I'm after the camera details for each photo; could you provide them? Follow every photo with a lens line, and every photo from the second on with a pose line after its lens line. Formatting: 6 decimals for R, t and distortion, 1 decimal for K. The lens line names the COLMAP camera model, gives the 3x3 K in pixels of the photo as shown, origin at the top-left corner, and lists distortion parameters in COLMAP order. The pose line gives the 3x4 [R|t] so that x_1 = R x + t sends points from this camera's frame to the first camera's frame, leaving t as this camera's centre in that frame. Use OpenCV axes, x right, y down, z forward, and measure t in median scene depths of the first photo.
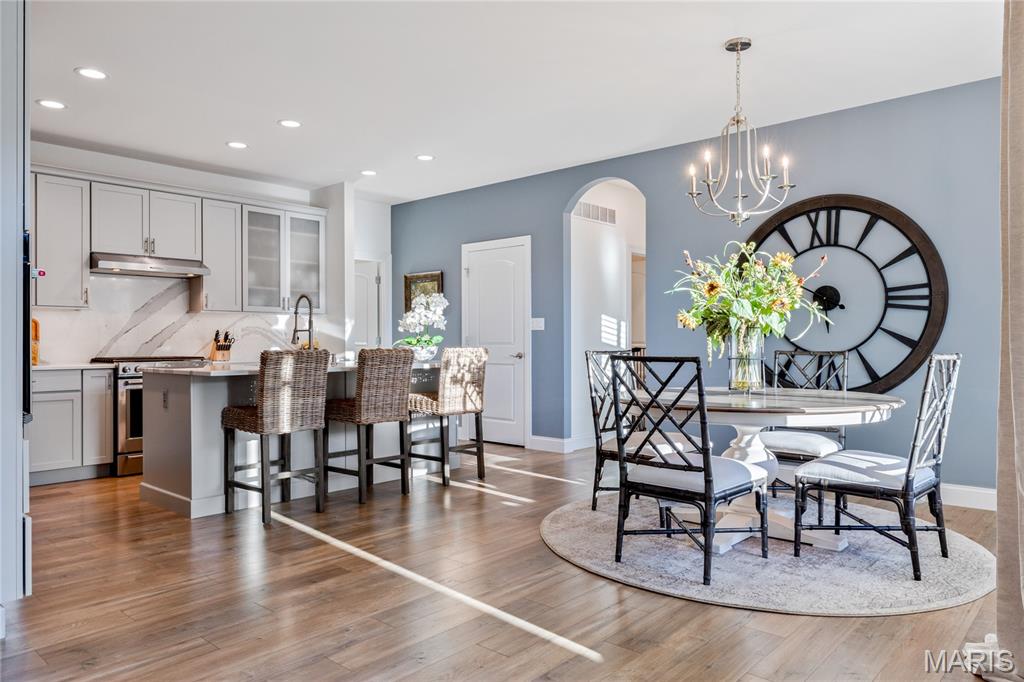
lens RADIAL K [[696.8, 0, 517.3], [0, 696.8, 344.4], [0, 0, 1]] dist [-0.005074, -0.008690]
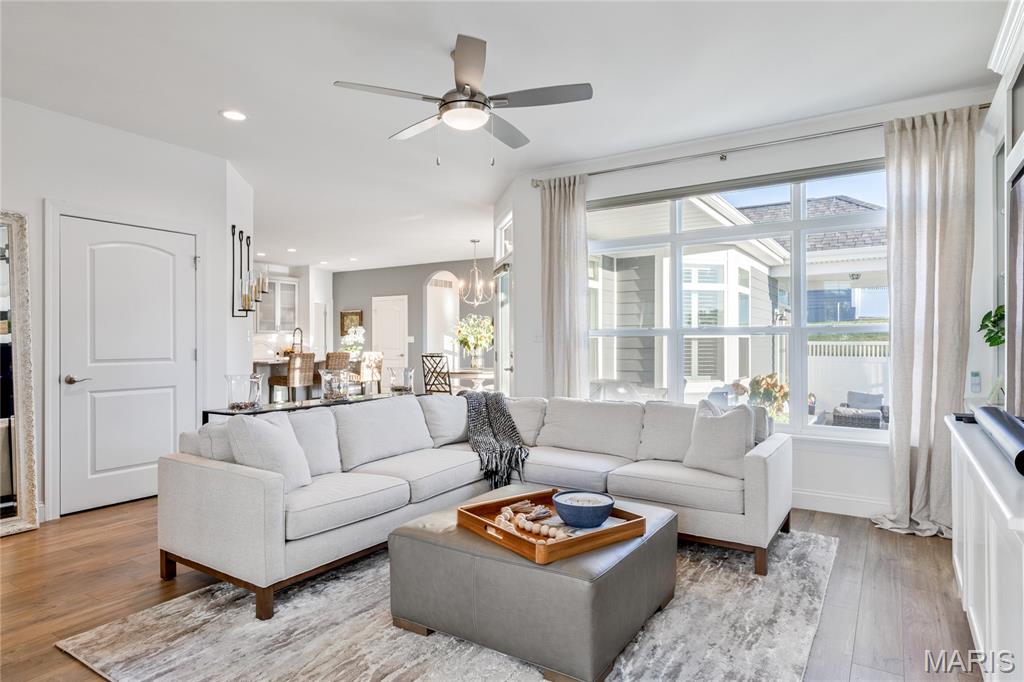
lens RADIAL K [[591.1, 0, 516.5], [0, 591.1, 341.8], [0, 0, 1]] dist [0.004739, 0.000513]
pose [[0.988249, 0.002241, 0.152836, 0.093904], [-0.001287, 0.999979, -0.006342, -0.016706], [-0.152847, 0.006071, 0.988231, -0.975670]]
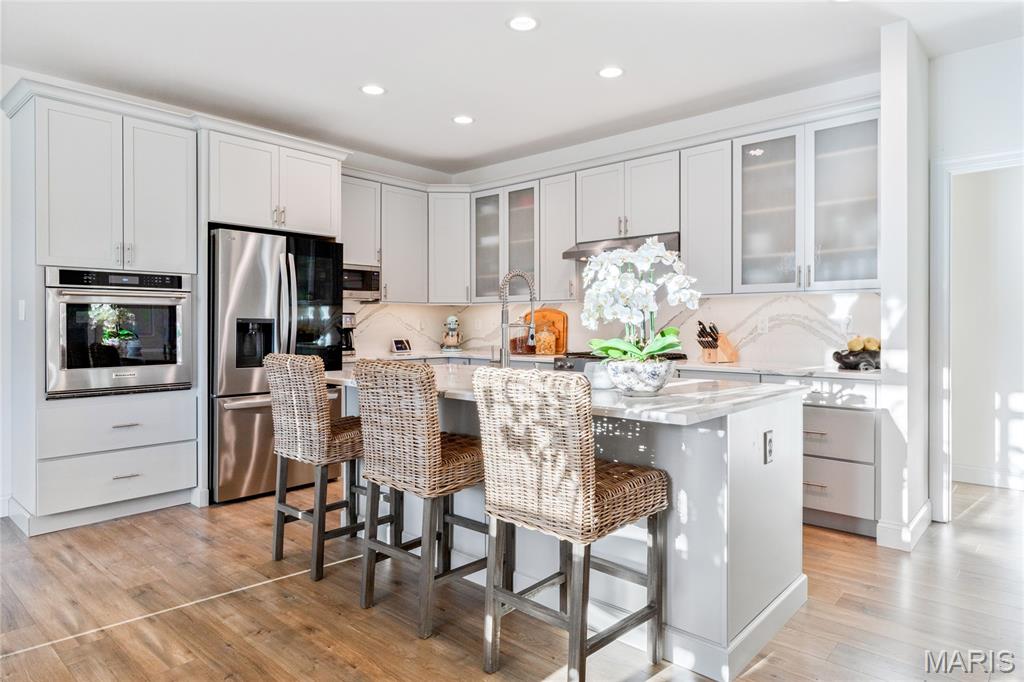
lens RADIAL K [[613.7, 0, 511.7], [0, 613.7, 335.2], [0, 0, 1]] dist [0.002398, 0.000750]
pose [[0.000793, 0.011957, -0.999928, 0.292692], [-0.002901, 0.999924, 0.011954, -0.016266], [0.999995, 0.002892, 0.000827, 1.037707]]
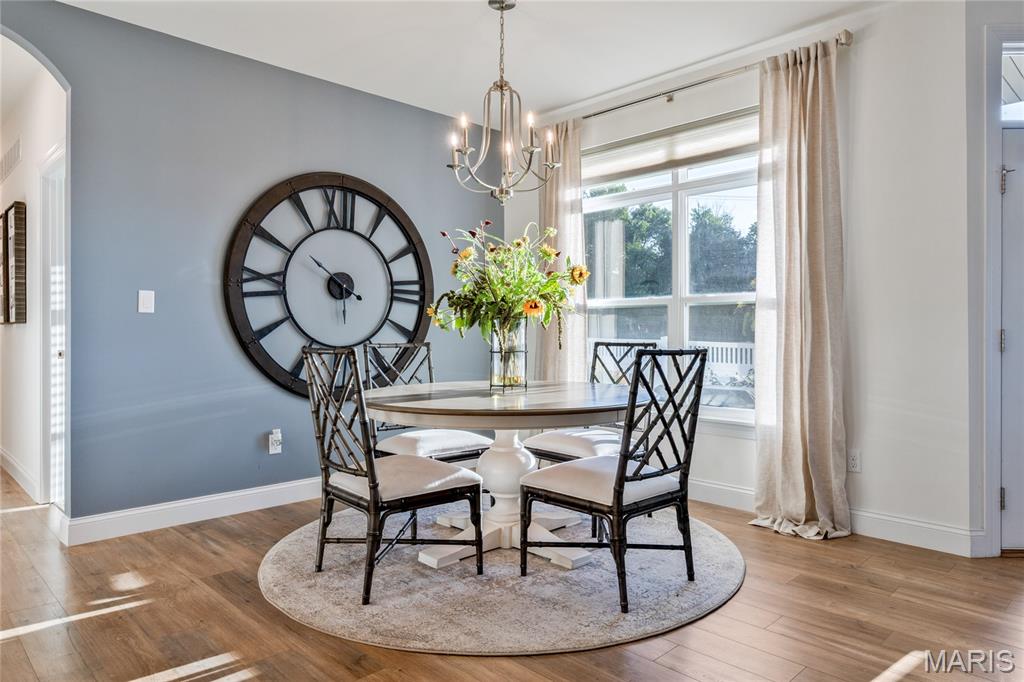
lens RADIAL K [[648.0, 0, 510.9], [0, 648.0, 332.7], [0, 0, 1]] dist [0.001436, -0.002781]
pose [[0.066802, 0.001521, 0.997765, -0.389760], [0.006507, 0.999977, -0.001960, -0.001755], [-0.997745, 0.006623, 0.066790, 0.706237]]
